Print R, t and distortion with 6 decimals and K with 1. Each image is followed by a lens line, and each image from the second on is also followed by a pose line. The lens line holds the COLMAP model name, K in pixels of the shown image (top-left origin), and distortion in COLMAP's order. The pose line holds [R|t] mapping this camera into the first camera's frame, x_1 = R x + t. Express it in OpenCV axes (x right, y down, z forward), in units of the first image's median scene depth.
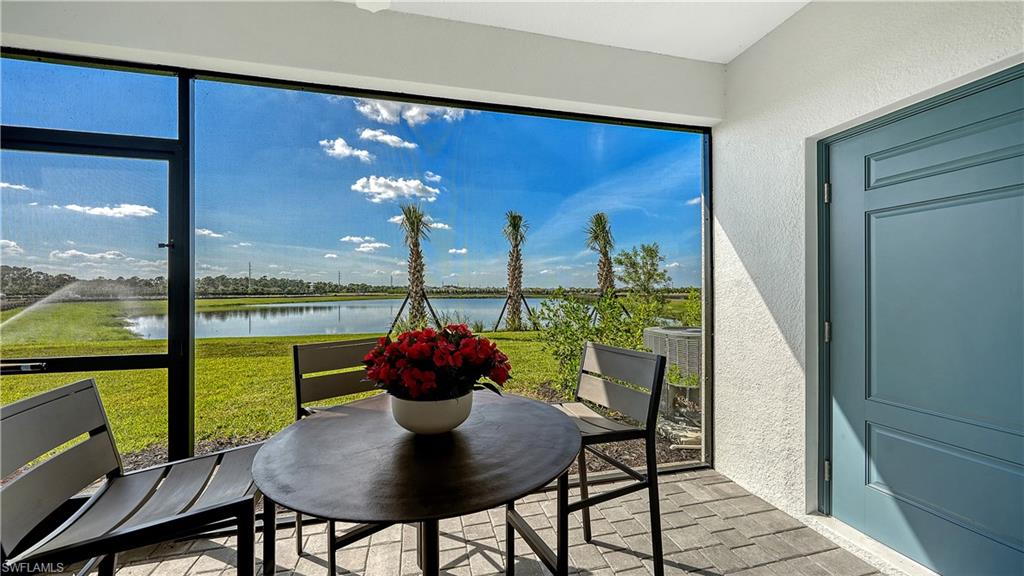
lens RADIAL K [[390.8, 0, 512.0], [0, 390.8, 288.0], [0, 0, 1]] dist [-0.000129, -0.000007]
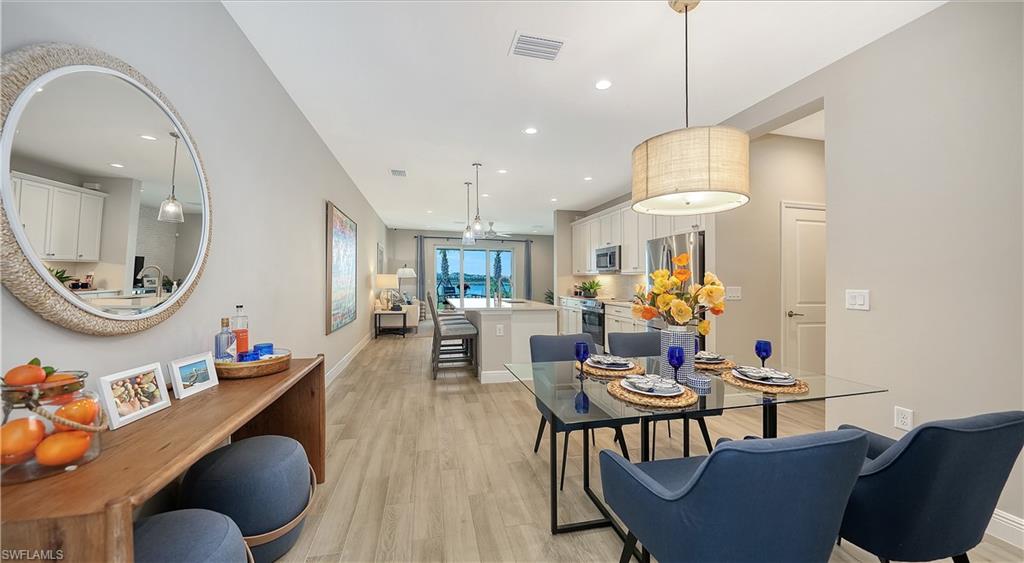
lens RADIAL K [[385.1, 0, 521.6], [0, 385.1, 292.1], [0, 0, 1]] dist [0.000145, -0.000005]
pose [[0.999801, 0.019359, 0.004868, 0.138573], [-0.019543, 0.998960, 0.041200, -0.013227], [-0.004065, -0.041287, 0.999139, -0.972091]]
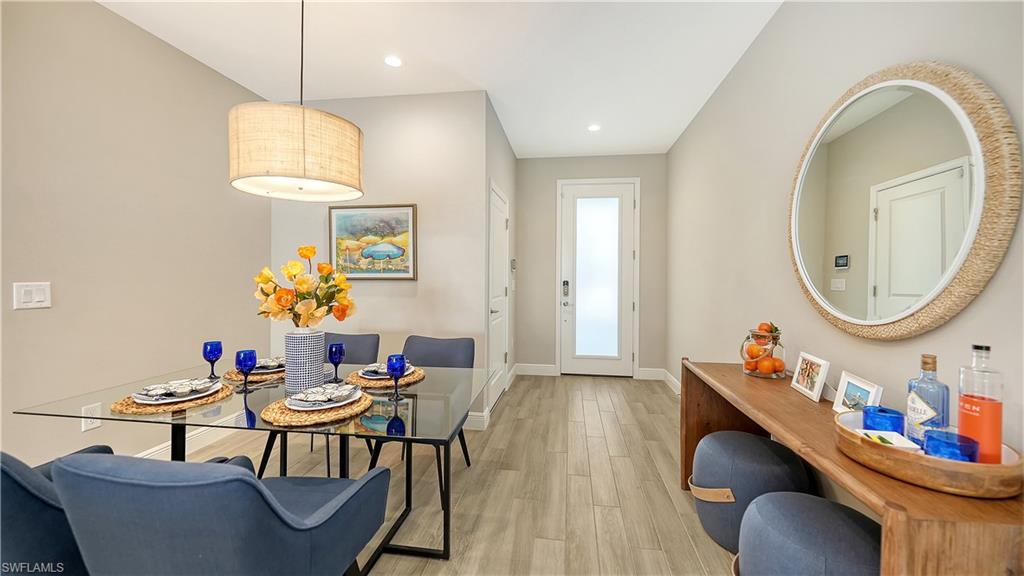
lens RADIAL K [[400.7, 0, 509.1], [0, 400.7, 281.4], [0, 0, 1]] dist [-0.001222, -0.000068]
pose [[-0.923050, -0.003888, 0.384660, 0.070703], [-0.004503, 0.999990, -0.000699, -0.010531], [-0.384654, -0.002378, -0.923058, -0.676160]]
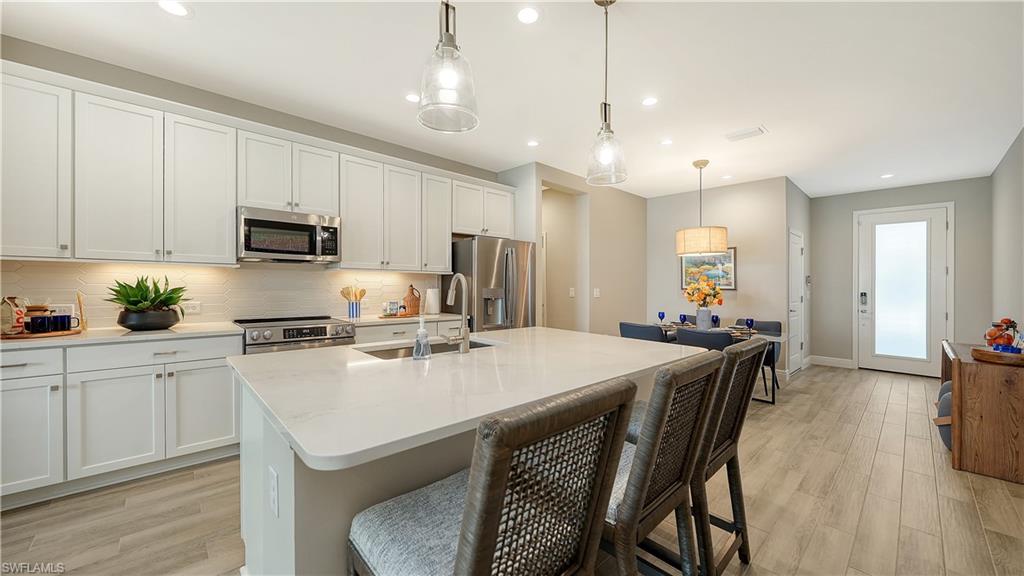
lens RADIAL K [[371.7, 0, 500.3], [0, 371.7, 280.3], [0, 0, 1]] dist [-0.001638, -0.000084]
pose [[-0.475518, 0.010797, 0.879640, -0.026525], [-0.019505, 0.999549, -0.022813, -0.007181], [-0.879490, -0.028006, -0.475093, -0.433108]]
